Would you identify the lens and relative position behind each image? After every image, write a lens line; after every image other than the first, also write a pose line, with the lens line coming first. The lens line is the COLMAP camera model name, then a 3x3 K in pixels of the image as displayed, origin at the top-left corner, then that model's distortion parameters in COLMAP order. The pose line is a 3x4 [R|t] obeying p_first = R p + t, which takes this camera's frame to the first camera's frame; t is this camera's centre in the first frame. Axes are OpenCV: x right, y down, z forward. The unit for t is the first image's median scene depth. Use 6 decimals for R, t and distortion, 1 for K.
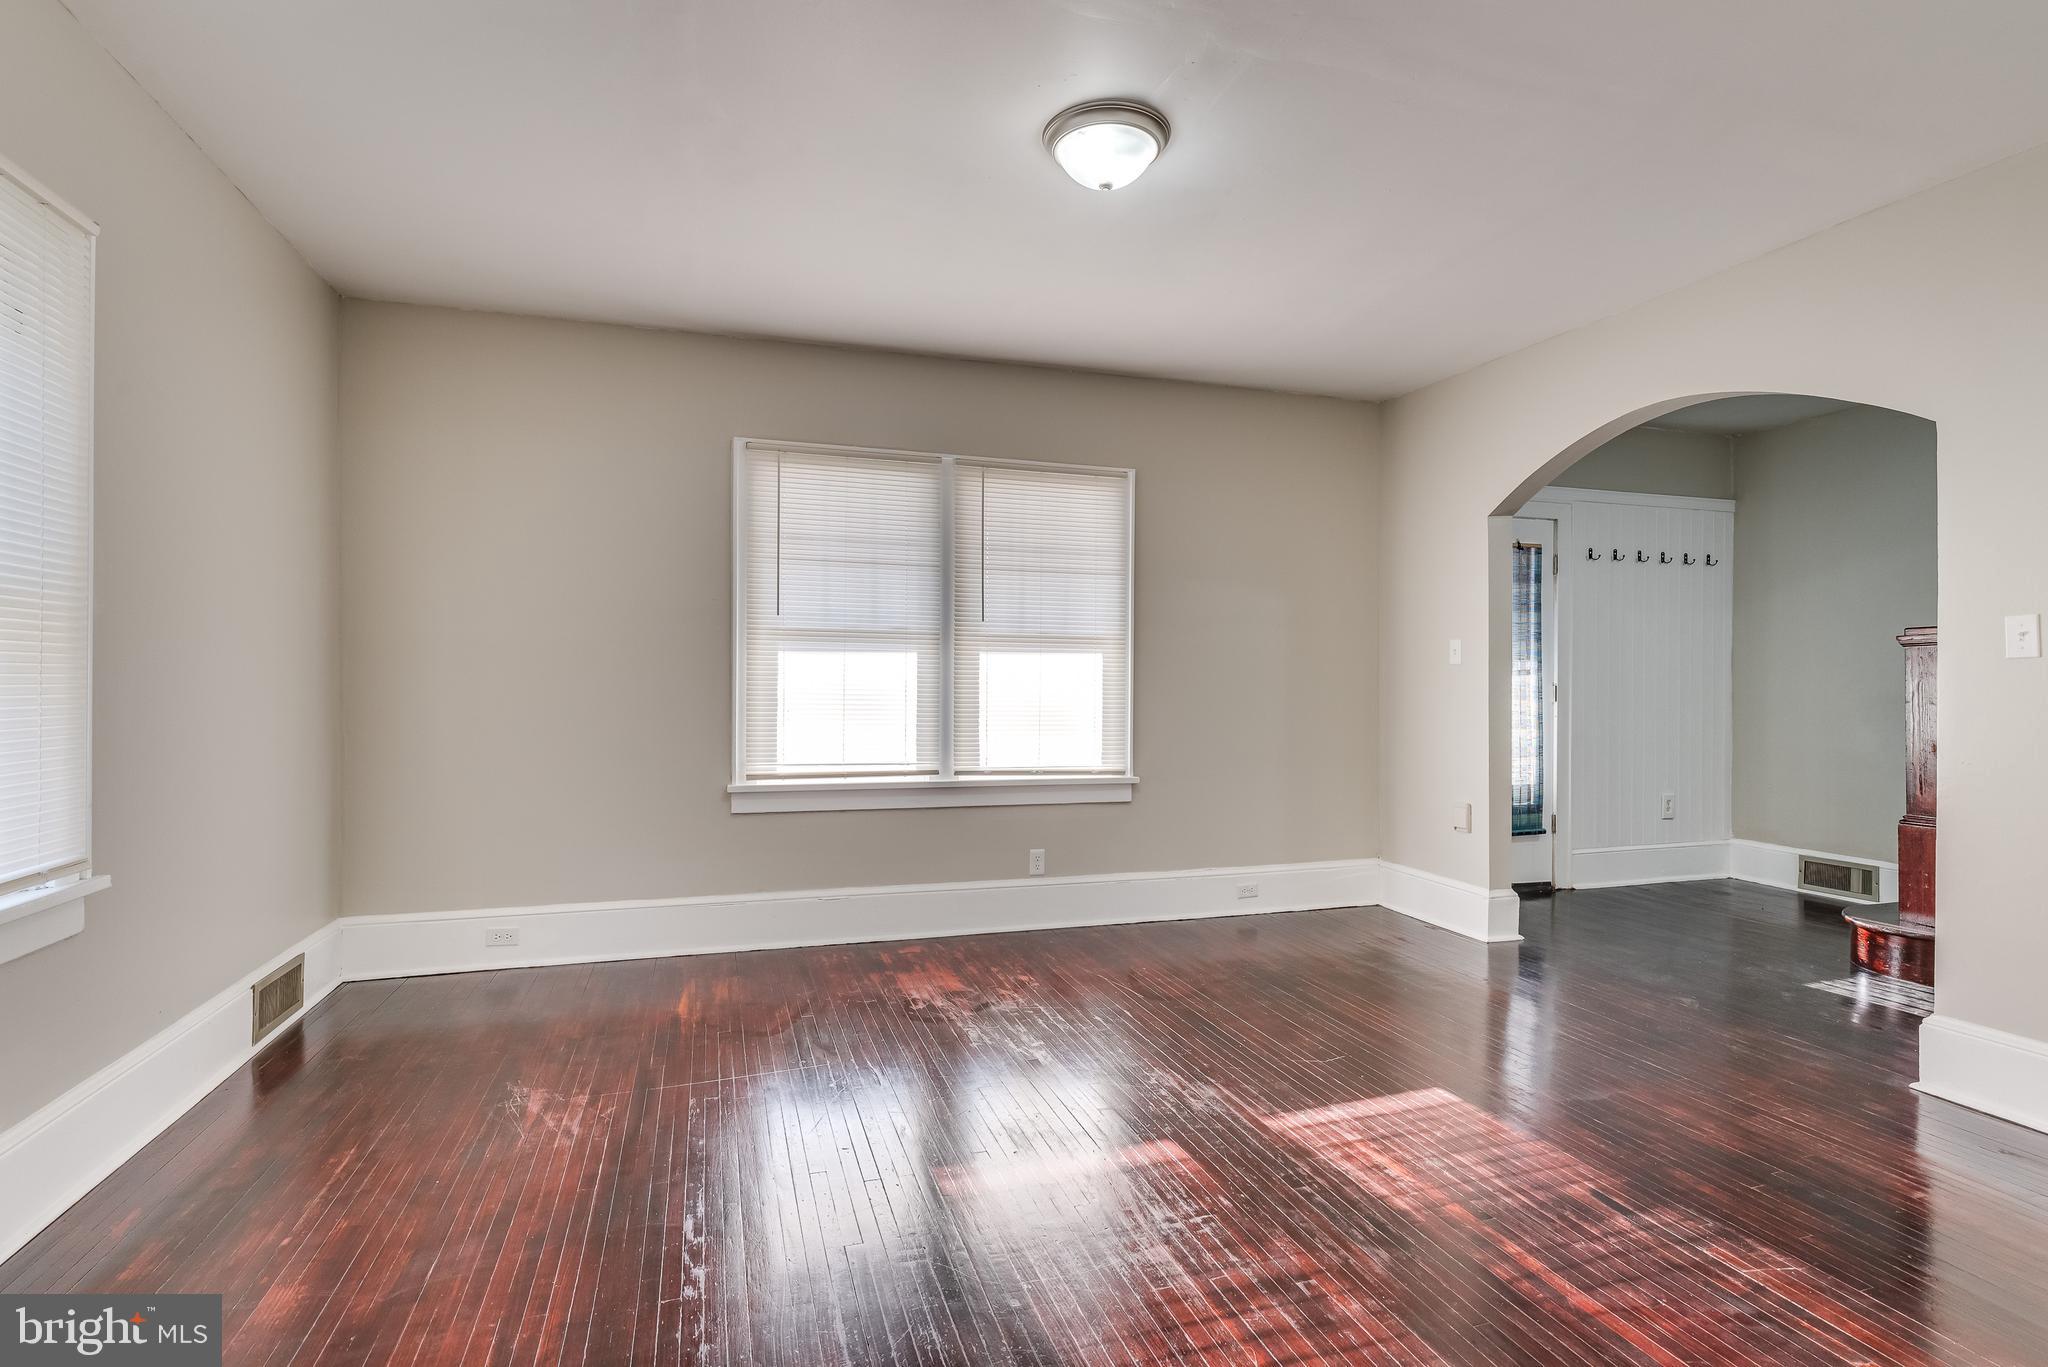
lens RADIAL K [[998.2, 0, 1028.3], [0, 998.2, 677.2], [0, 0, 1]] dist [-0.002206, 0.000387]
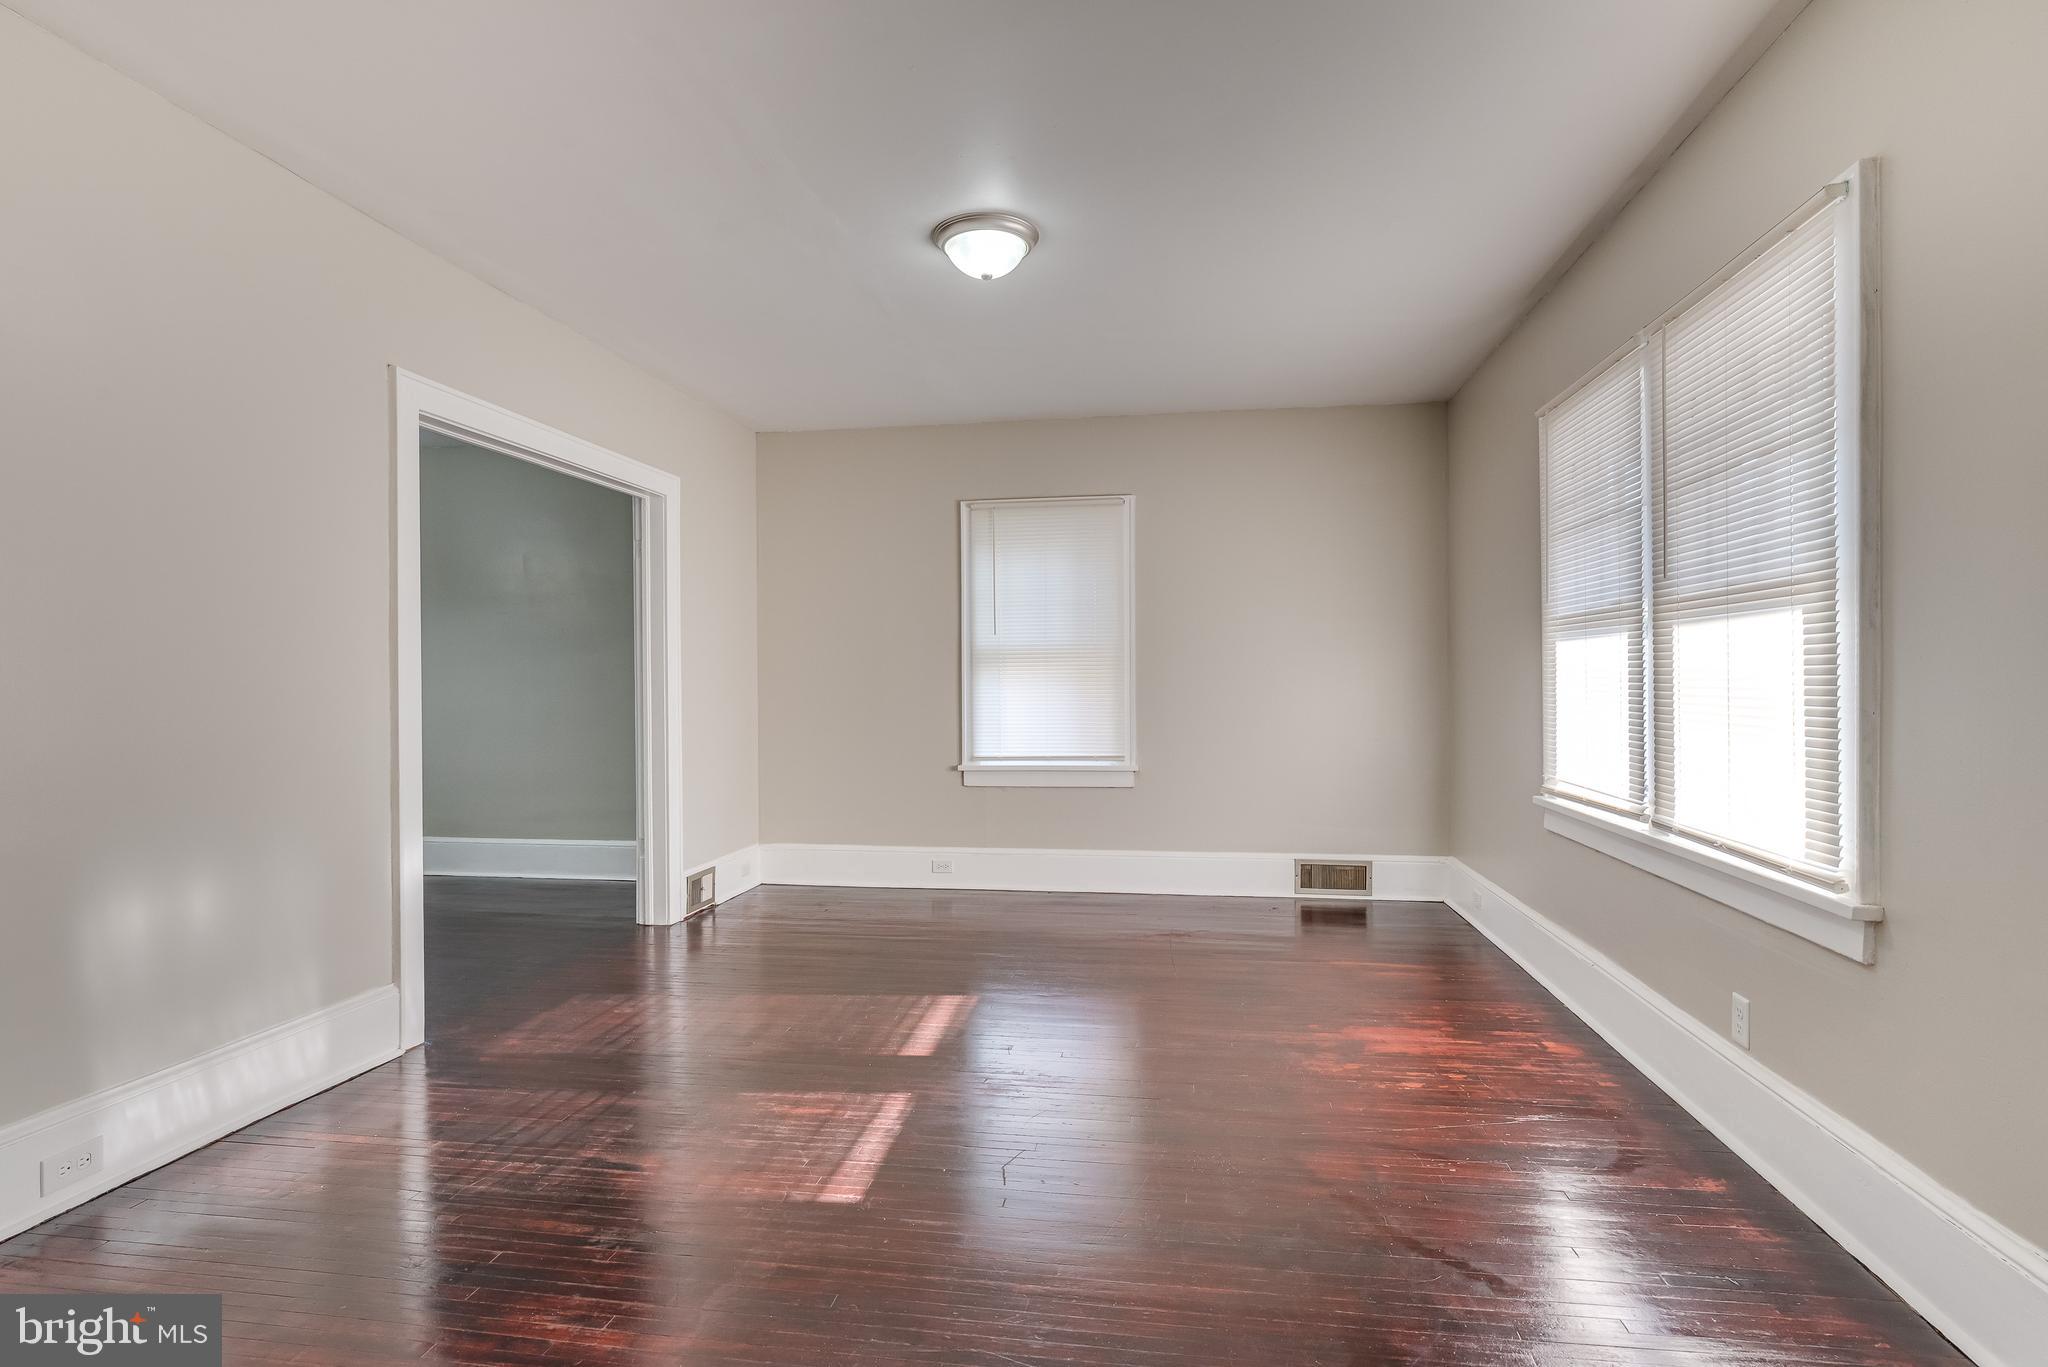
lens RADIAL K [[998.2, 0, 1033.4], [0, 998.2, 686.8], [0, 0, 1]] dist [-0.002206, 0.000387]
pose [[-0.442684, 0.001782, -0.896676, 0.666529], [0.017468, 0.999825, -0.006637, 0.006719], [0.896507, -0.018601, -0.442638, 0.926329]]
